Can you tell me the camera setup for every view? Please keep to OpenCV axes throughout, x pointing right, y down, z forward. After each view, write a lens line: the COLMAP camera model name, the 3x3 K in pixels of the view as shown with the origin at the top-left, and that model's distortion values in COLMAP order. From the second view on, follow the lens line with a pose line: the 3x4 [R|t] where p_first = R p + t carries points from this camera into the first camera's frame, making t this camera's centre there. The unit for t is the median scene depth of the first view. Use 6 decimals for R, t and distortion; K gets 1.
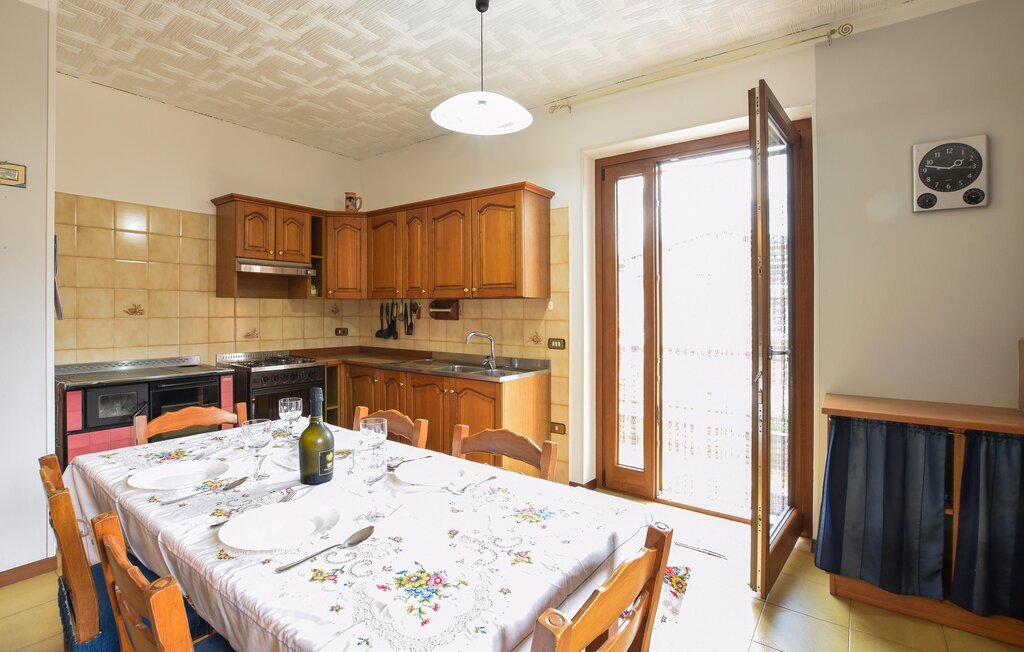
lens RADIAL K [[479.3, 0, 509.1], [0, 479.3, 309.7], [0, 0, 1]] dist [-0.024422, 0.000183]
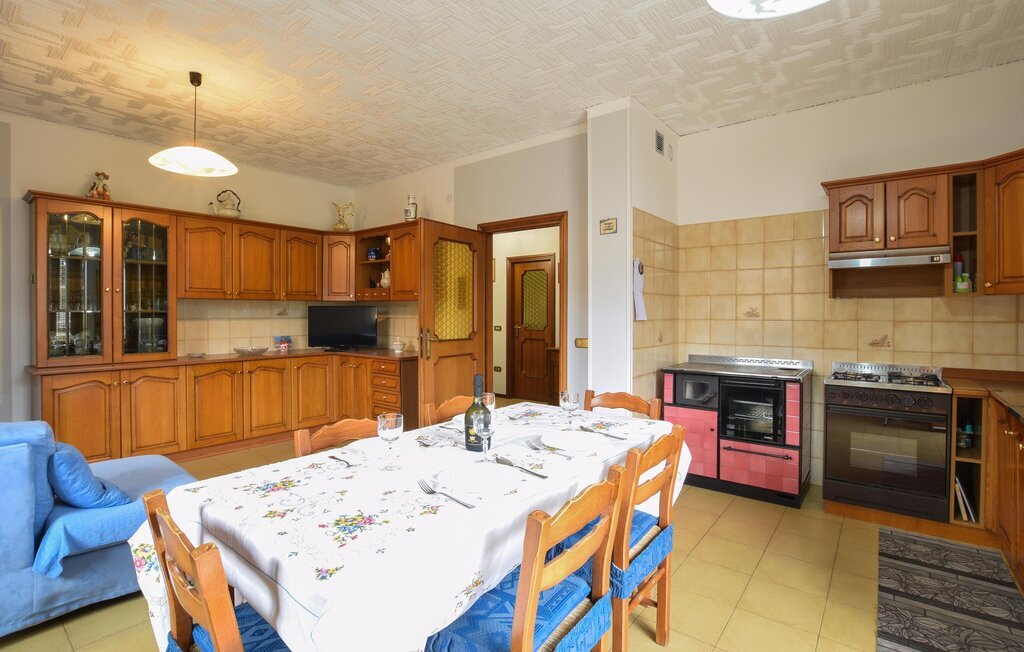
lens RADIAL K [[477.5, 0, 513.4], [0, 477.5, 316.8], [0, 0, 1]] dist [-0.026533, 0.000246]
pose [[-0.038663, 0.003570, -0.999246, 0.337636], [0.001698, 0.999992, 0.003507, 0.004345], [0.999251, -0.001561, -0.038669, 0.463987]]
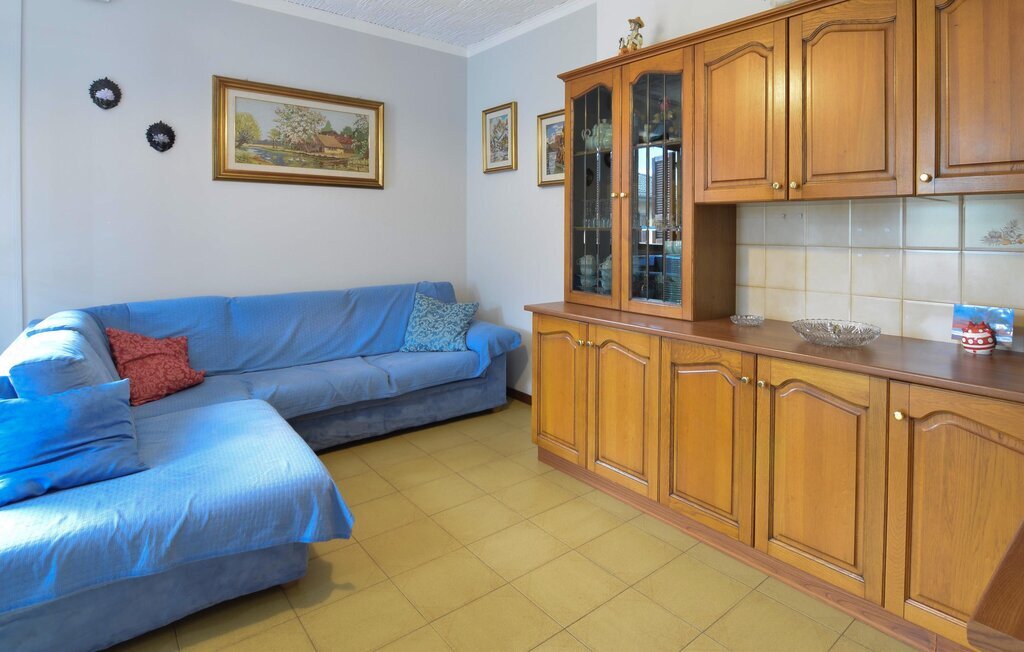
lens RADIAL K [[548.5, 0, 595.2], [0, 548.5, 235.2], [0, 0, 1]] dist [-0.027977, -0.000061]
pose [[-0.983670, -0.017475, 0.179133, -0.843062], [-0.016319, 0.999835, 0.007926, -0.002516], [-0.179242, 0.004874, -0.983793, 0.293719]]
